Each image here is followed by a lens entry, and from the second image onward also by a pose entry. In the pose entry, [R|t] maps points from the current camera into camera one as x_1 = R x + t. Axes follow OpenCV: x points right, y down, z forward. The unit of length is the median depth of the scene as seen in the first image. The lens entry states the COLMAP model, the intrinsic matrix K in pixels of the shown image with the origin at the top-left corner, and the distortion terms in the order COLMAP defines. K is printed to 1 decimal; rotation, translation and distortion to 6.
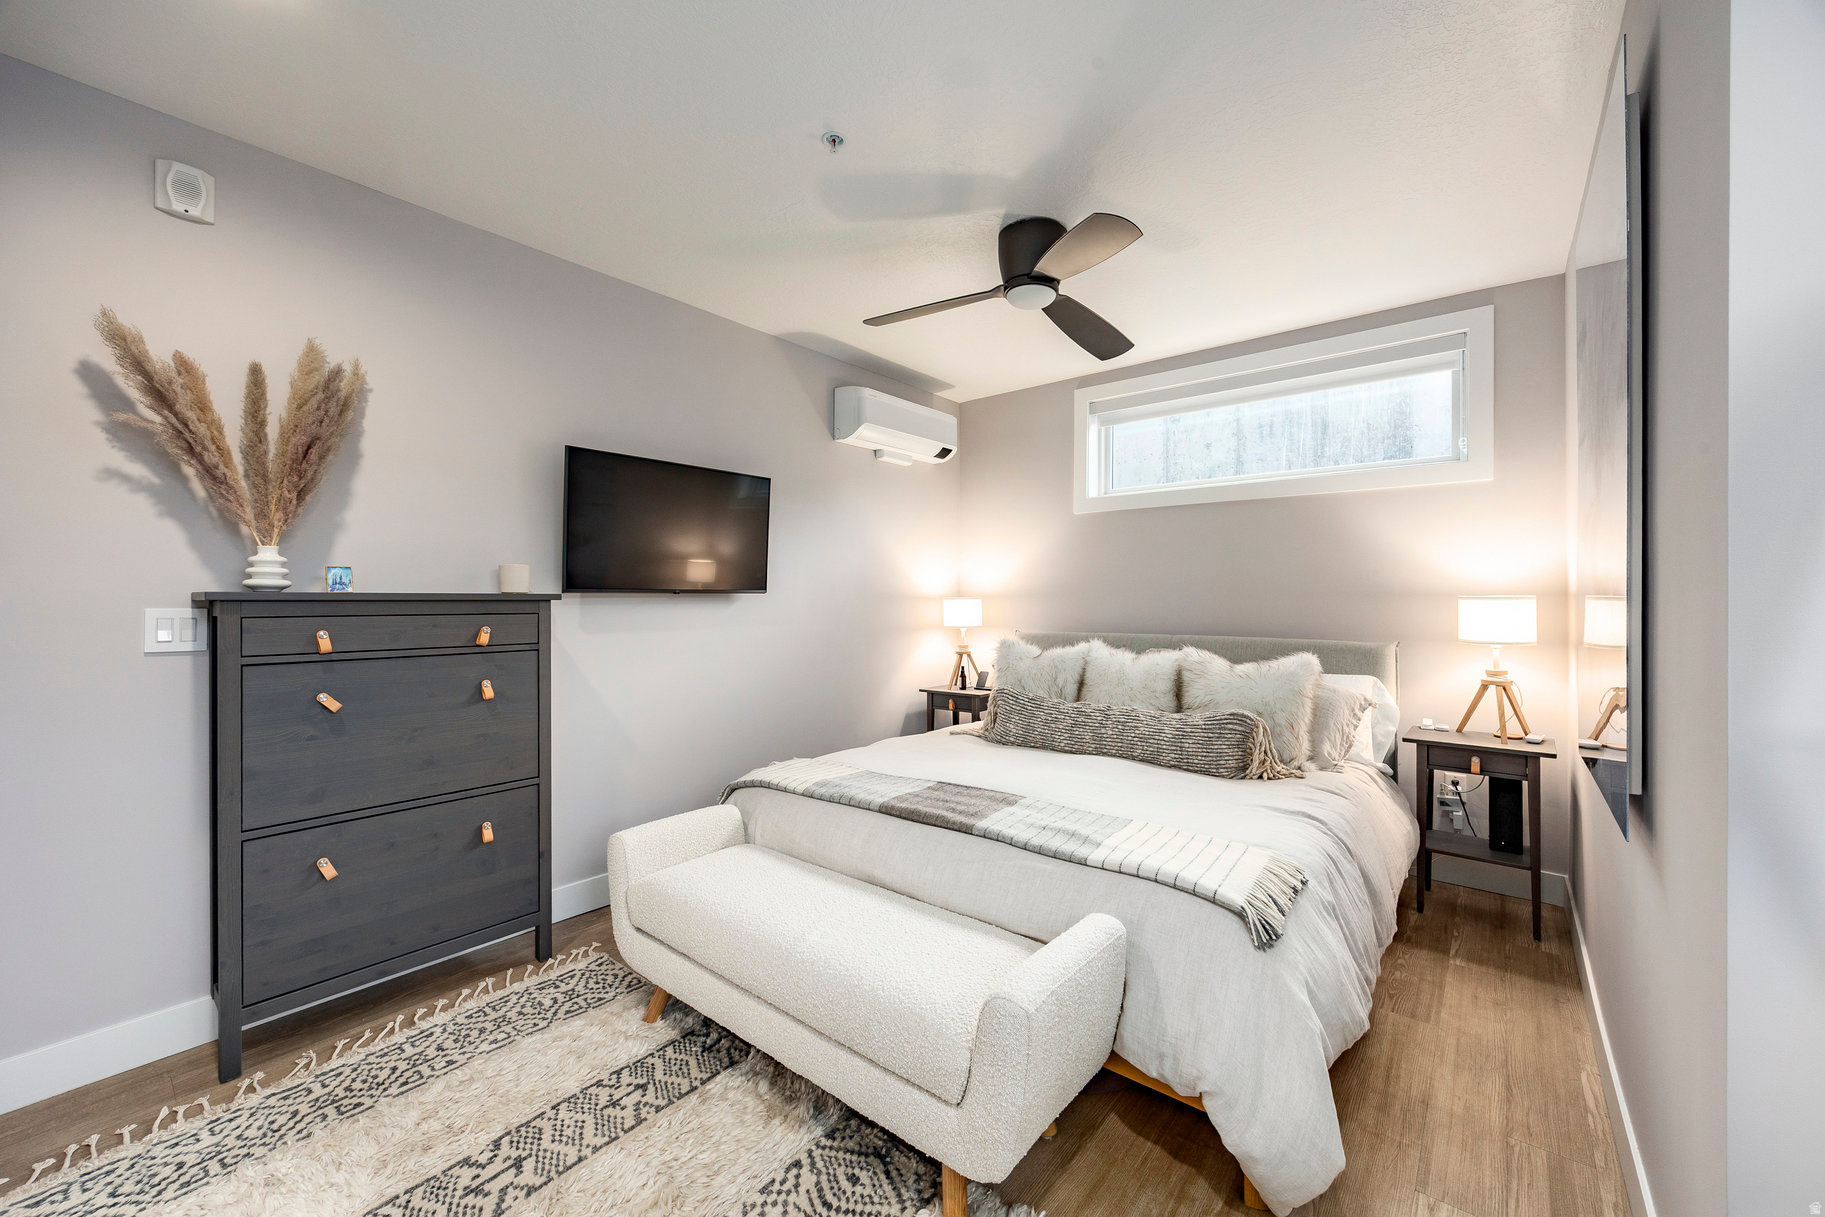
lens RADIAL K [[699.9, 0, 917.2], [0, 699.9, 599.1], [0, 0, 1]] dist [-0.001298, 0.000035]
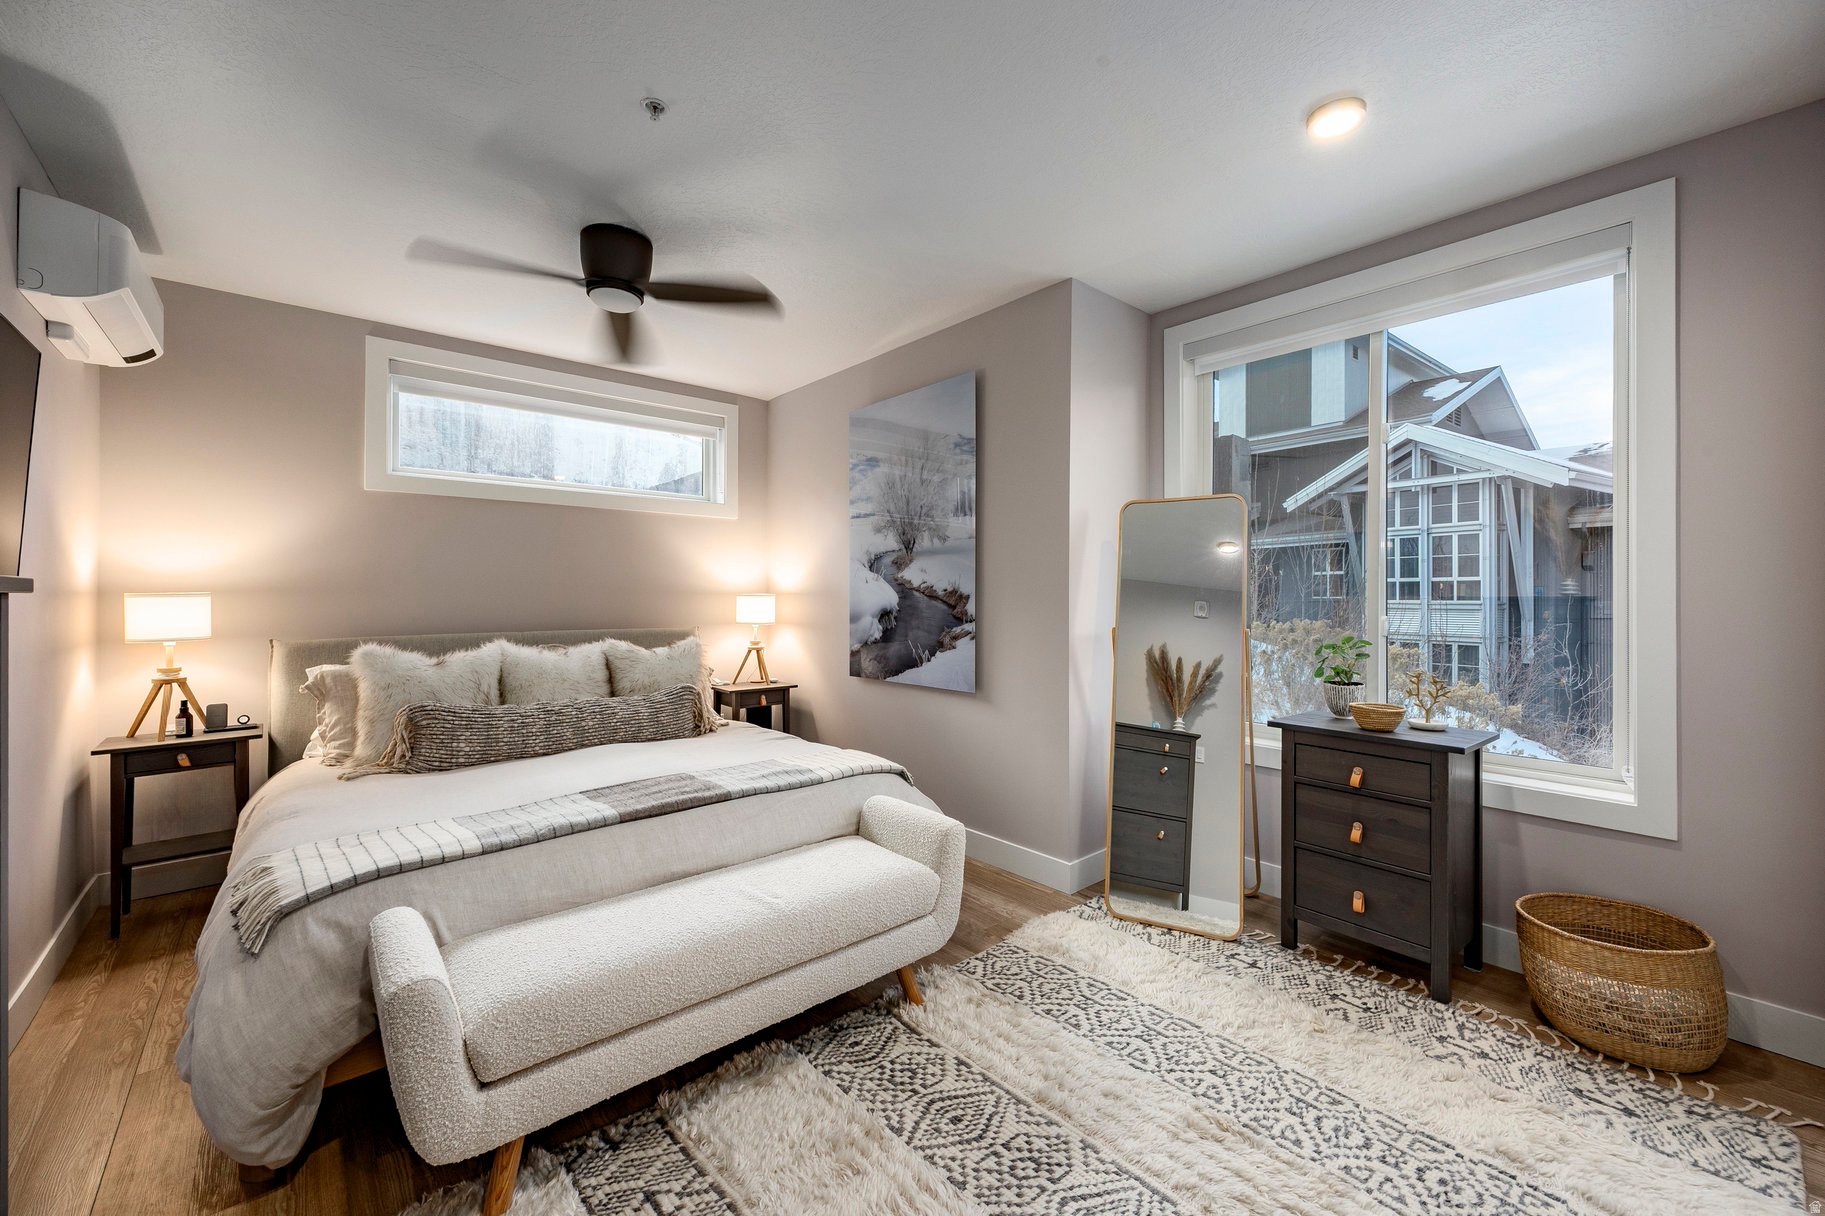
lens RADIAL K [[736.9, 0, 914.0], [0, 736.9, 595.8], [0, 0, 1]] dist [0.007233, 0.000206]
pose [[0.177034, 0.001369, 0.984204, -0.715098], [0.000070, 0.999999, -0.001403, 0.001909], [-0.984205, 0.000318, 0.177033, 0.328931]]
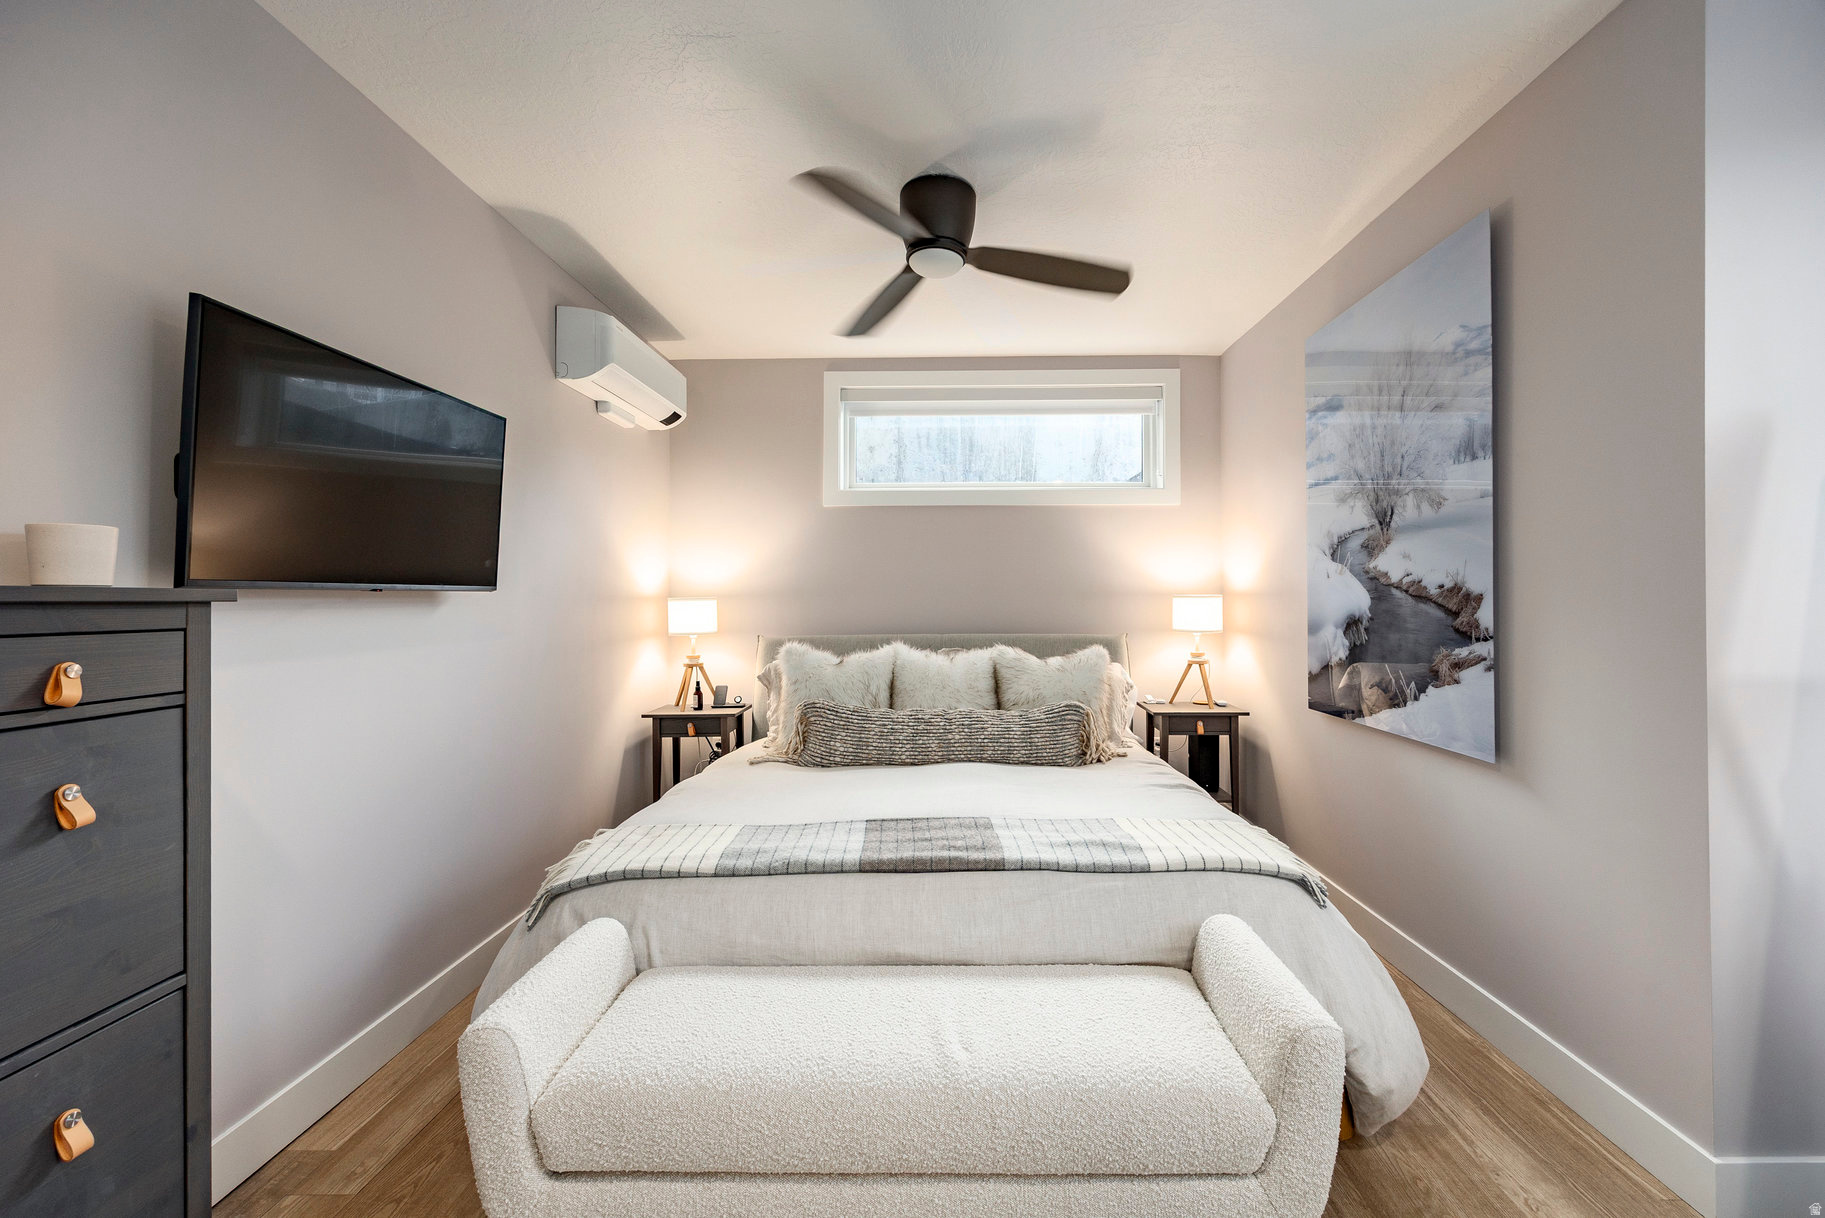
lens RADIAL K [[729.5, 0, 930.1], [0, 729.5, 593.2], [0, 0, 1]] dist [0.004949, -0.000013]
pose [[0.785055, 0.001598, 0.619424, -0.370887], [0.004474, 0.999956, -0.008251, 0.001360], [-0.619410, 0.009249, 0.785013, 0.233656]]
